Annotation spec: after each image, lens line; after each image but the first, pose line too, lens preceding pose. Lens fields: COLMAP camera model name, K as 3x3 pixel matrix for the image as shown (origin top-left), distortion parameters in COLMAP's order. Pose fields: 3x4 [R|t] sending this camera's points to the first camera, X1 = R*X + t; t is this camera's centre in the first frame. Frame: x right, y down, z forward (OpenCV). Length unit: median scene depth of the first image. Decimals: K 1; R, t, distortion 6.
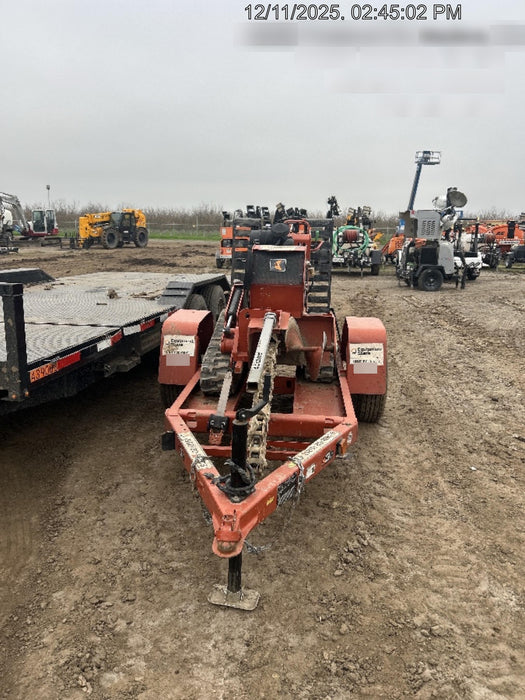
lens RADIAL K [[526.1, 0, 262.5], [0, 526.1, 350.0], [0, 0, 1]] dist [0.008222, -0.001097]
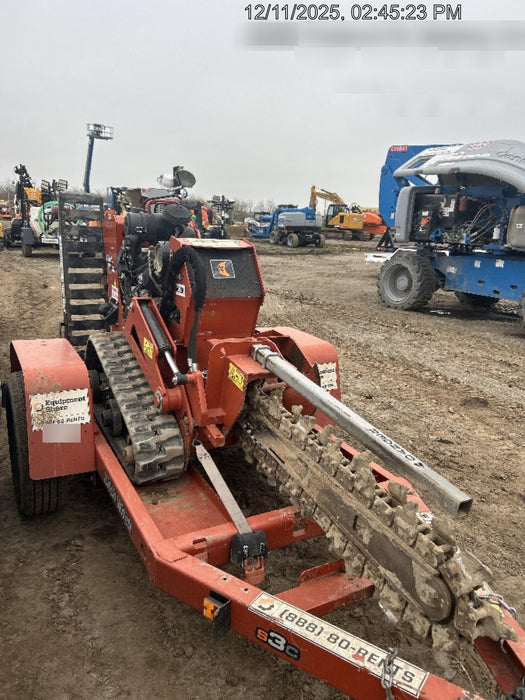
lens RADIAL K [[526.1, 0, 262.5], [0, 526.1, 350.0], [0, 0, 1]] dist [0.008222, -0.001097]
pose [[0.823662, -0.117995, 0.554669, -0.086095], [0.094798, 0.992999, 0.070470, -0.027894], [-0.559101, -0.005462, 0.829082, 0.113981]]
